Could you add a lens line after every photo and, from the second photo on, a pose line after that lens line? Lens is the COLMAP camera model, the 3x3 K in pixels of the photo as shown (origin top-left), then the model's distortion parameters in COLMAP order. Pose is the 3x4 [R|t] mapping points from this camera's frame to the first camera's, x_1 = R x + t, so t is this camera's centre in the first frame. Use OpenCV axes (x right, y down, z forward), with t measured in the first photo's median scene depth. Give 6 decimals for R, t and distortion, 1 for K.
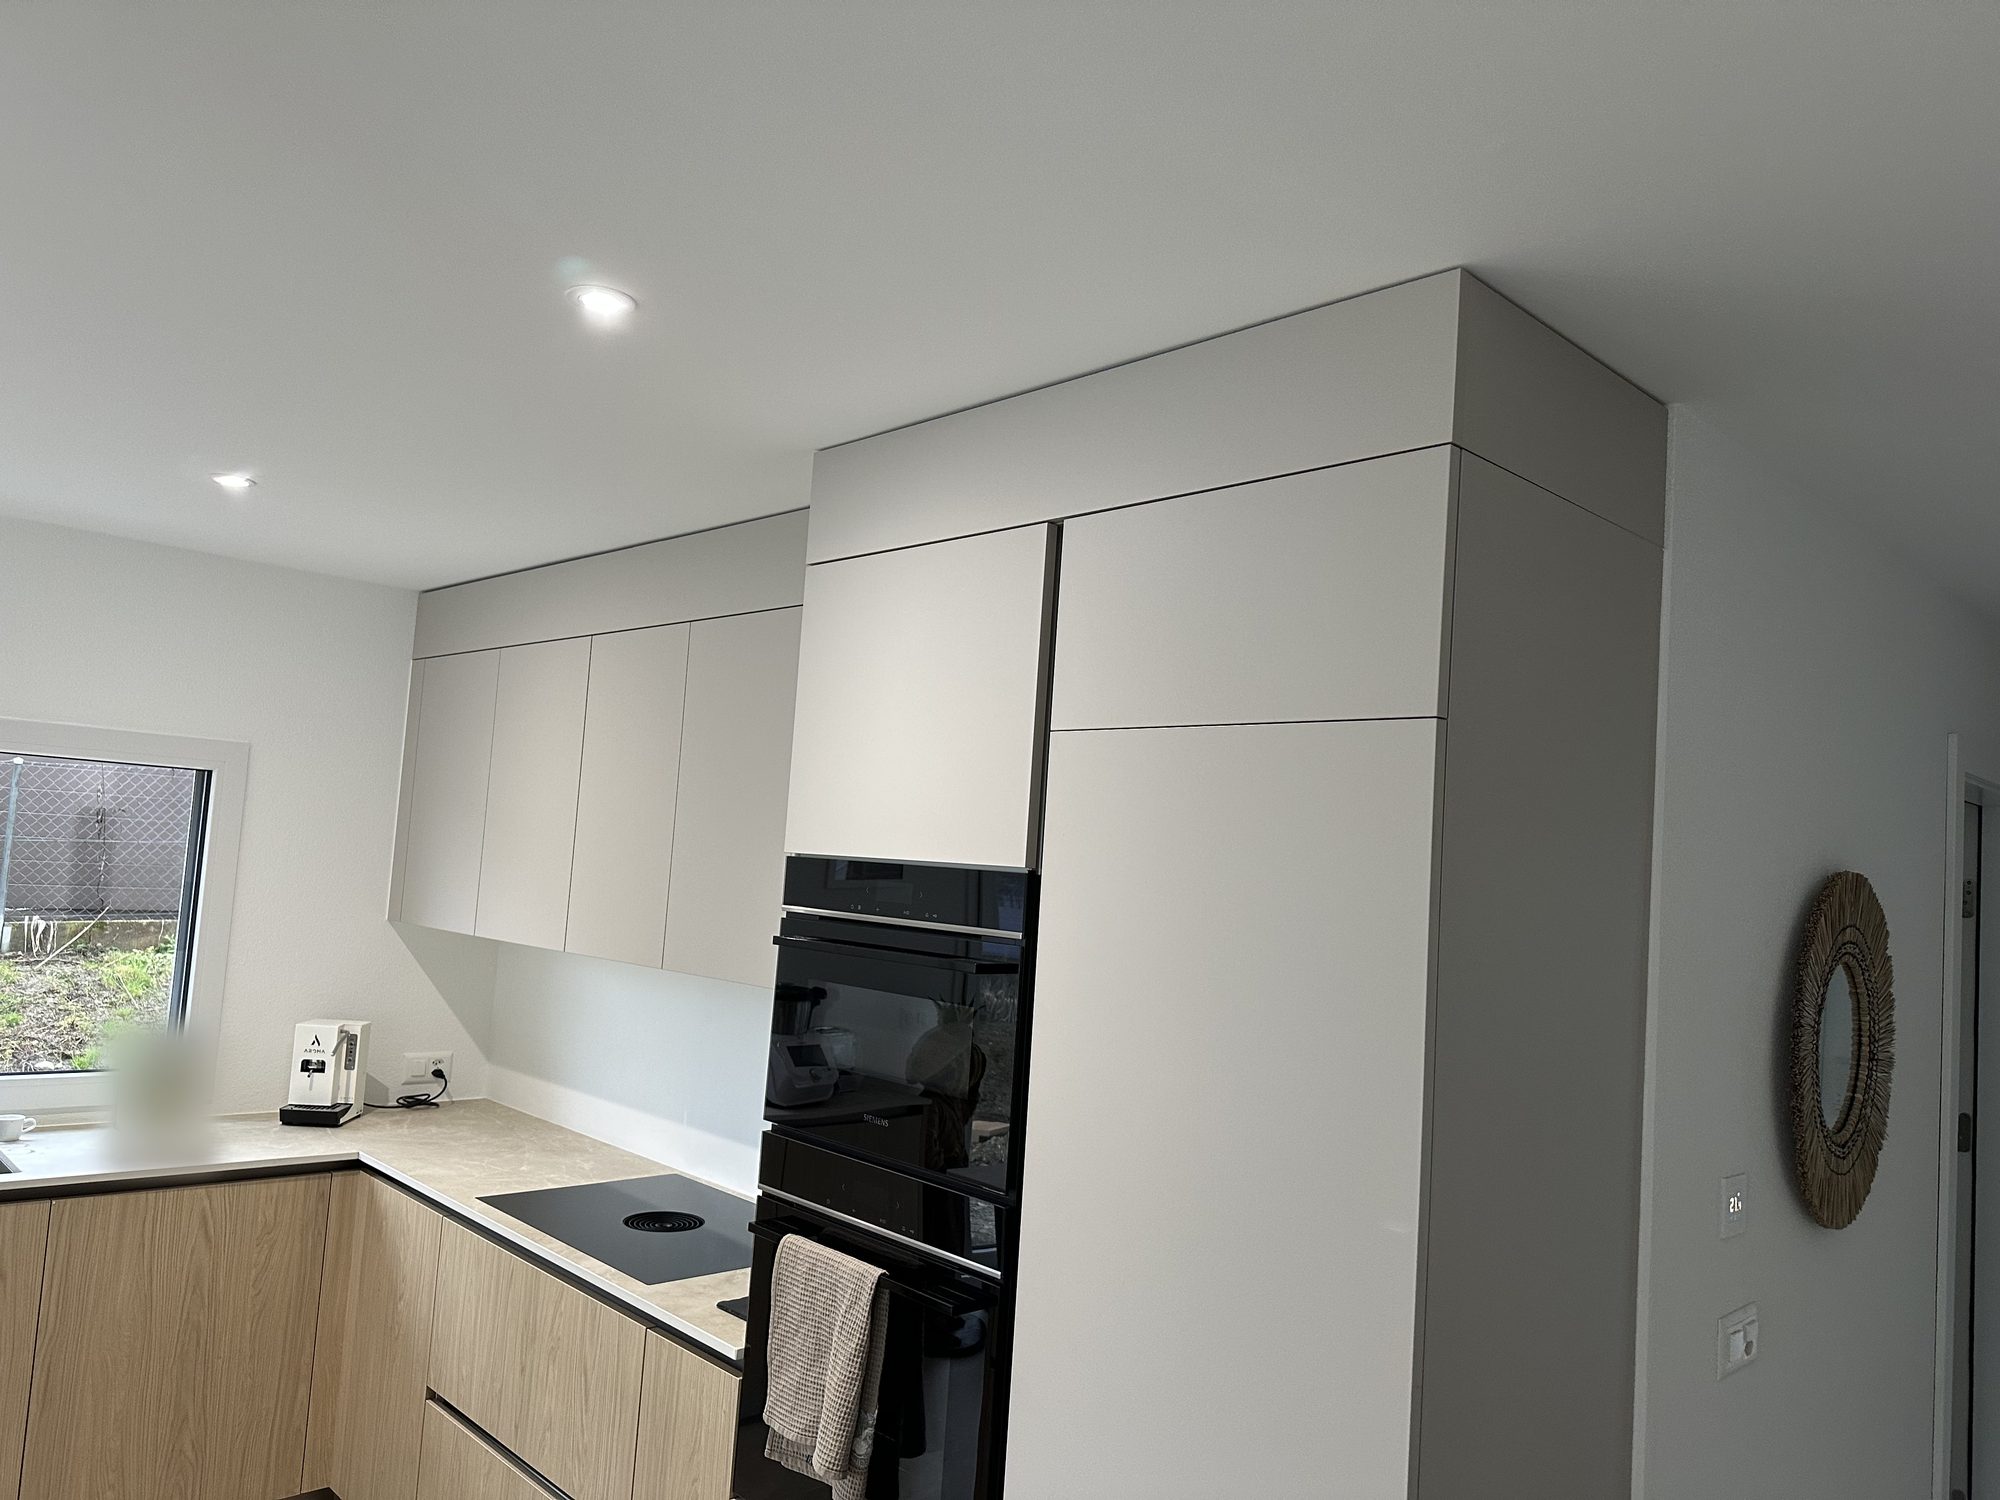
lens RADIAL K [[1458.3, 0, 1000.0], [0, 1458.3, 750.0], [0, 0, 1]] dist [0.006226, -0.002457]
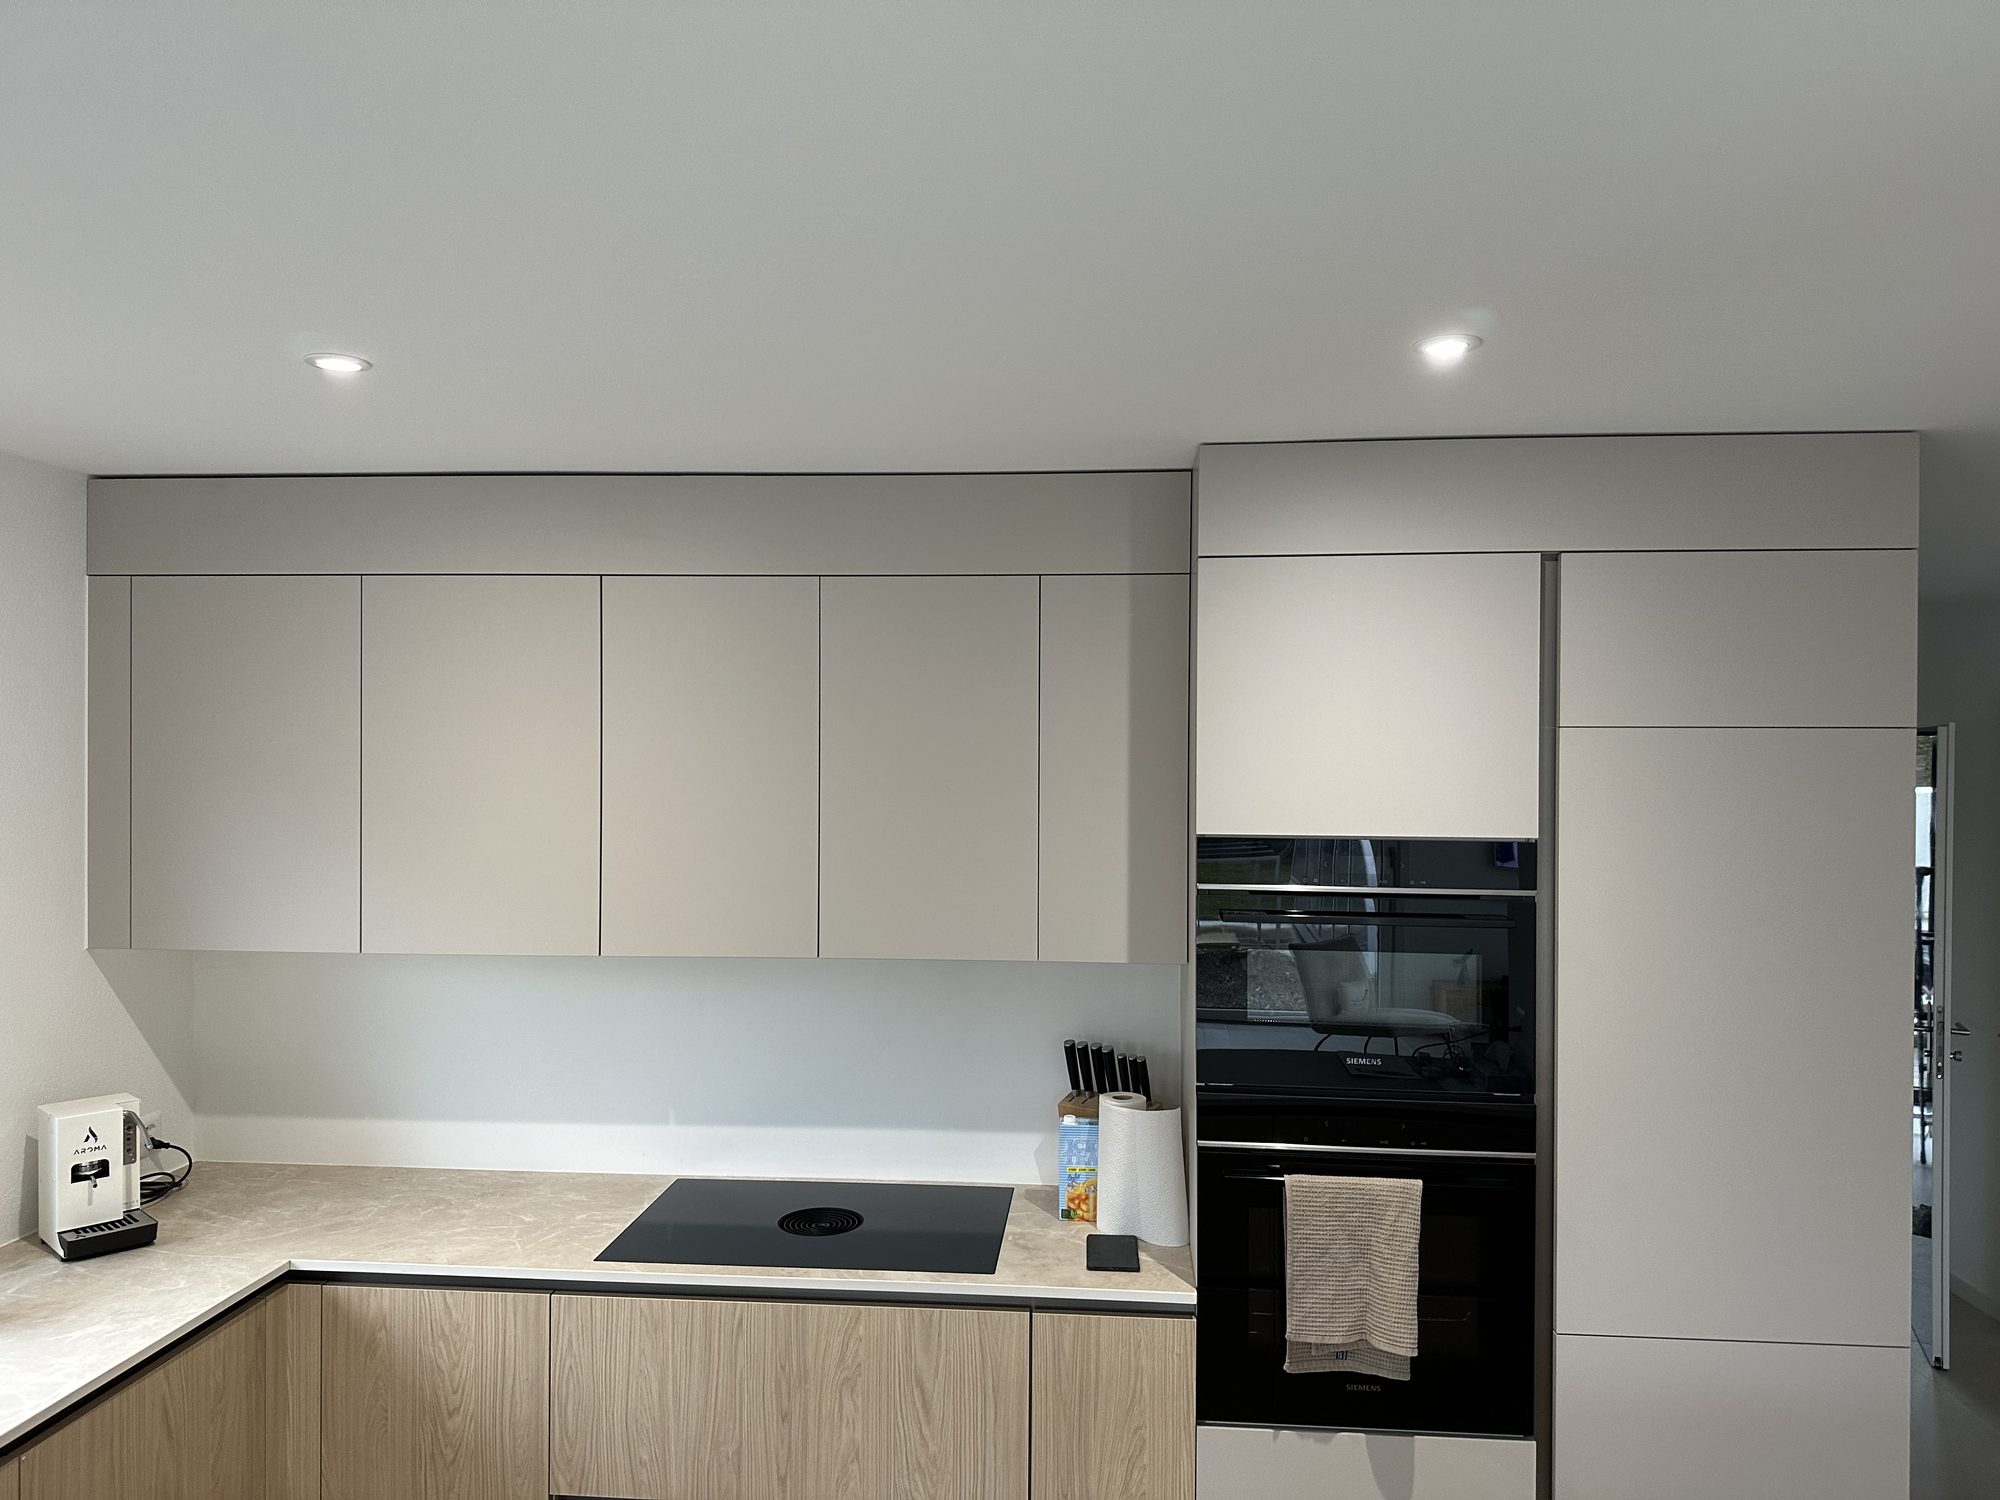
lens RADIAL K [[1428.8, 0, 1000.0], [0, 1428.8, 750.0], [0, 0, 1]] dist [0.056886, -0.081894]
pose [[0.735317, -0.062295, 0.674855, -0.804890], [-0.012119, 0.994399, 0.104996, -0.082752], [-0.677615, -0.085384, 0.730443, 0.290300]]
